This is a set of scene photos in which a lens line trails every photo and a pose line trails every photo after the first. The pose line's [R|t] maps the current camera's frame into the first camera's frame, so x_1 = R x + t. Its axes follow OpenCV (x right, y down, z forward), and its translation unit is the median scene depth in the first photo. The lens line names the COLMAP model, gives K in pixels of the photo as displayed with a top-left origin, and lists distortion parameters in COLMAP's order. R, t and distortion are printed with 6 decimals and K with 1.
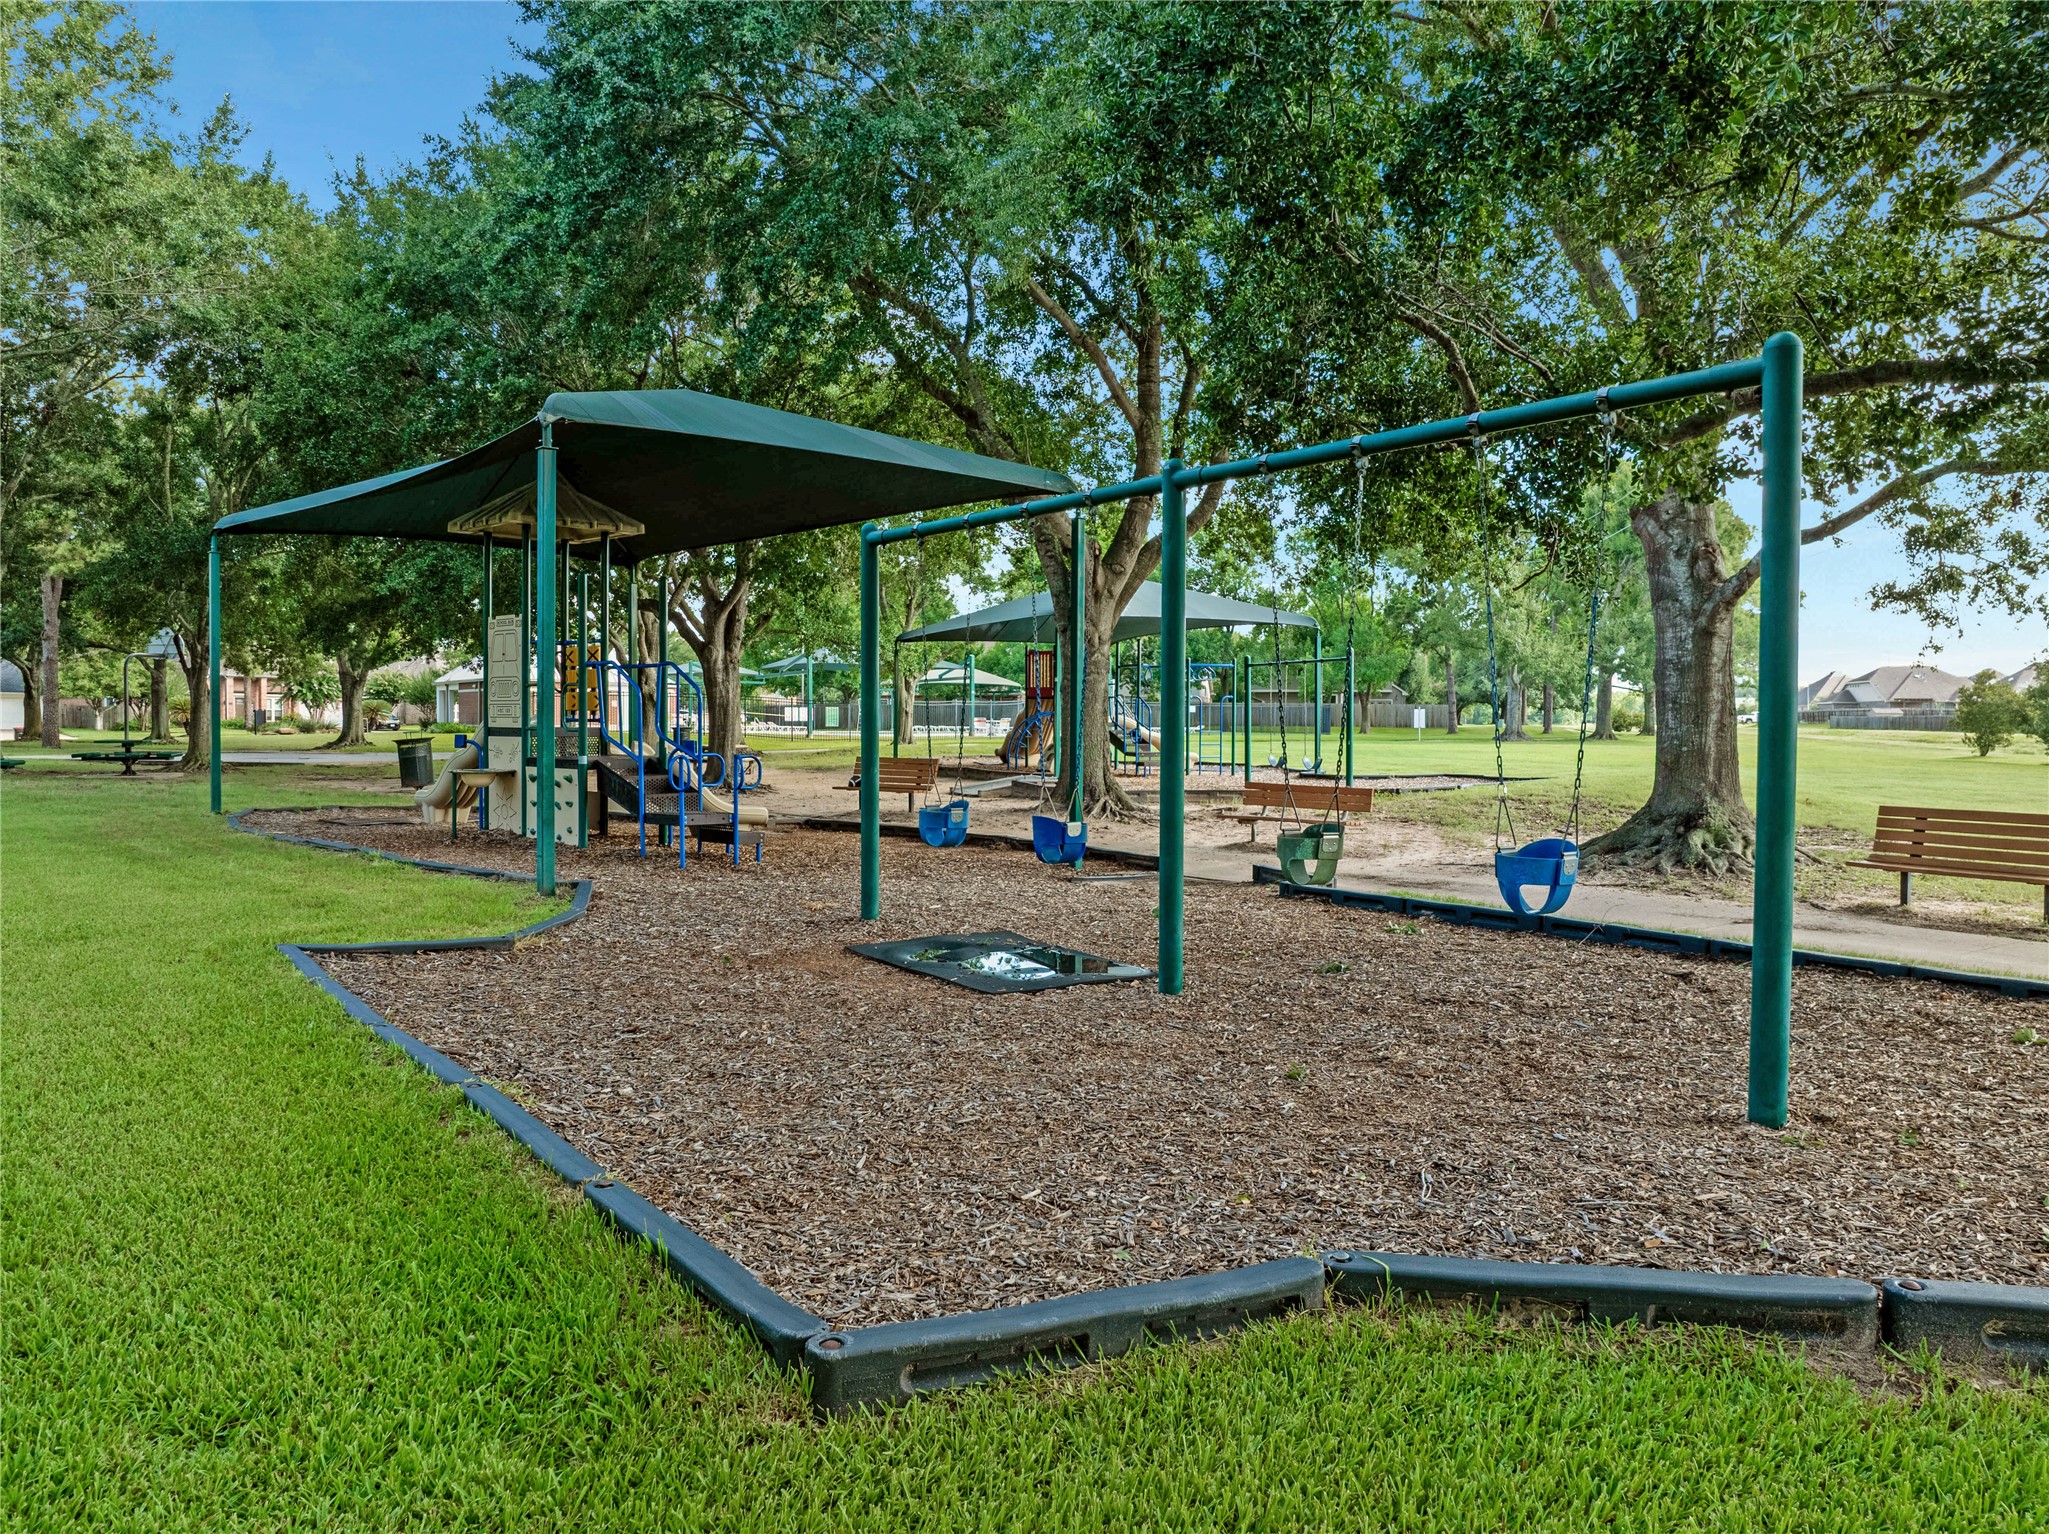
lens RADIAL K [[1459.1, 0, 1027.7], [0, 1459.1, 767.7], [0, 0, 1]] dist [-0.002924, -0.028929]
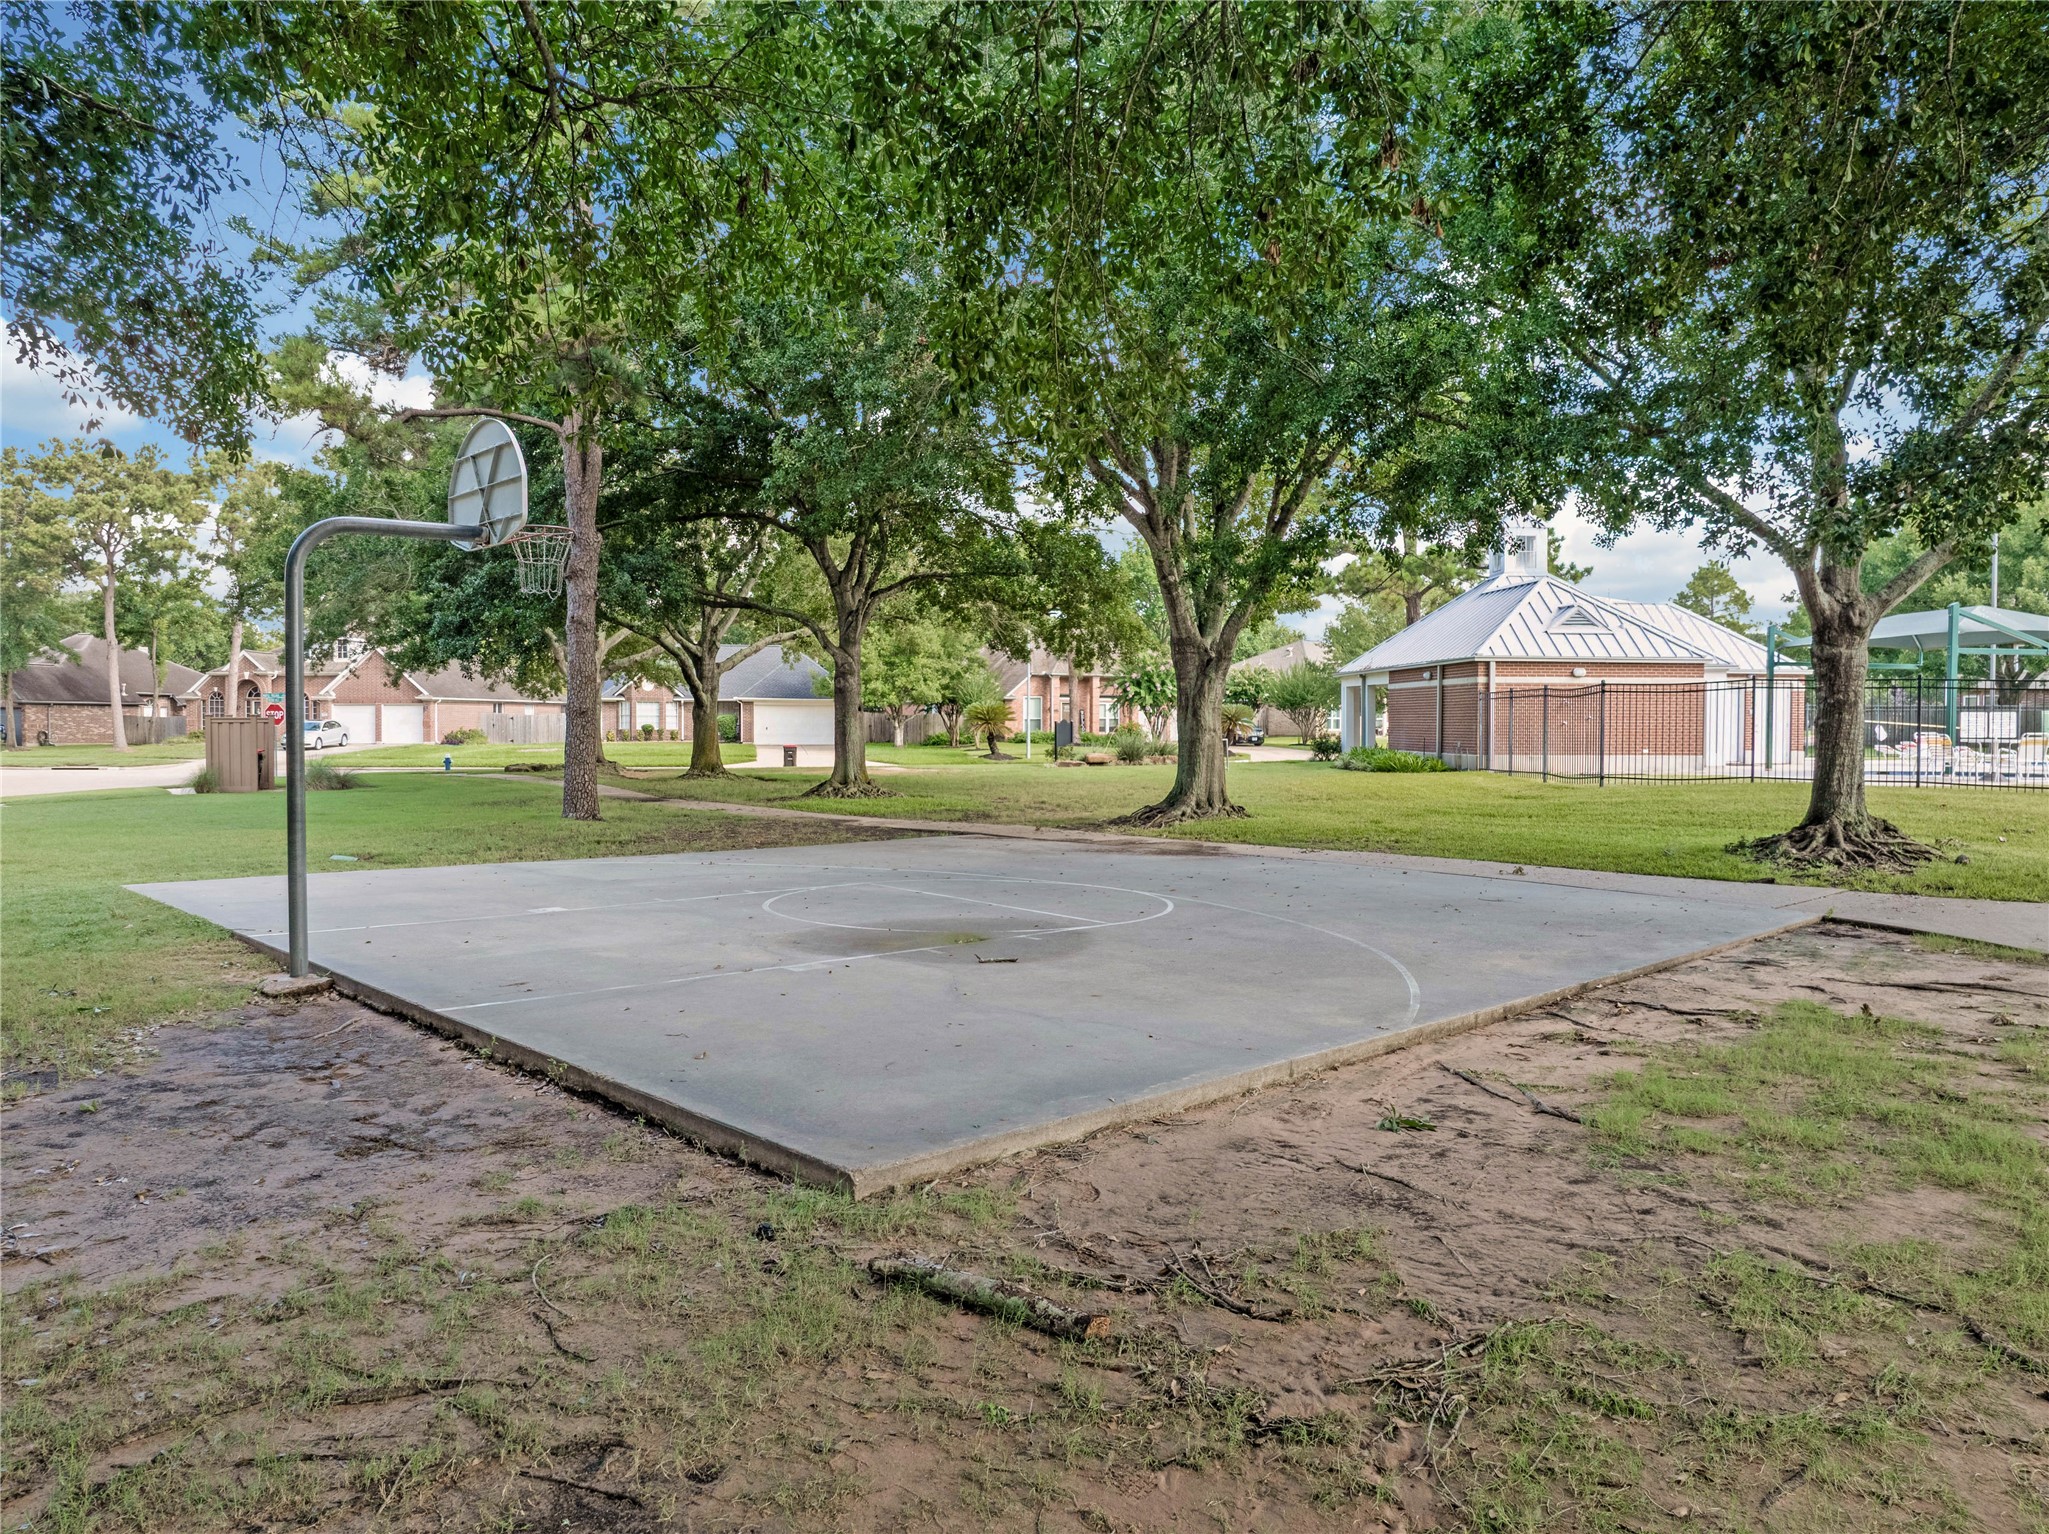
lens RADIAL K [[1459.1, 0, 1027.7], [0, 1459.1, 767.7], [0, 0, 1]] dist [-0.002924, -0.028929]
pose [[0.849506, 0.013031, -0.527418, -0.165221], [-0.013374, 0.999906, 0.003164, -0.017241], [0.527410, 0.004366, 0.849600, 0.359104]]
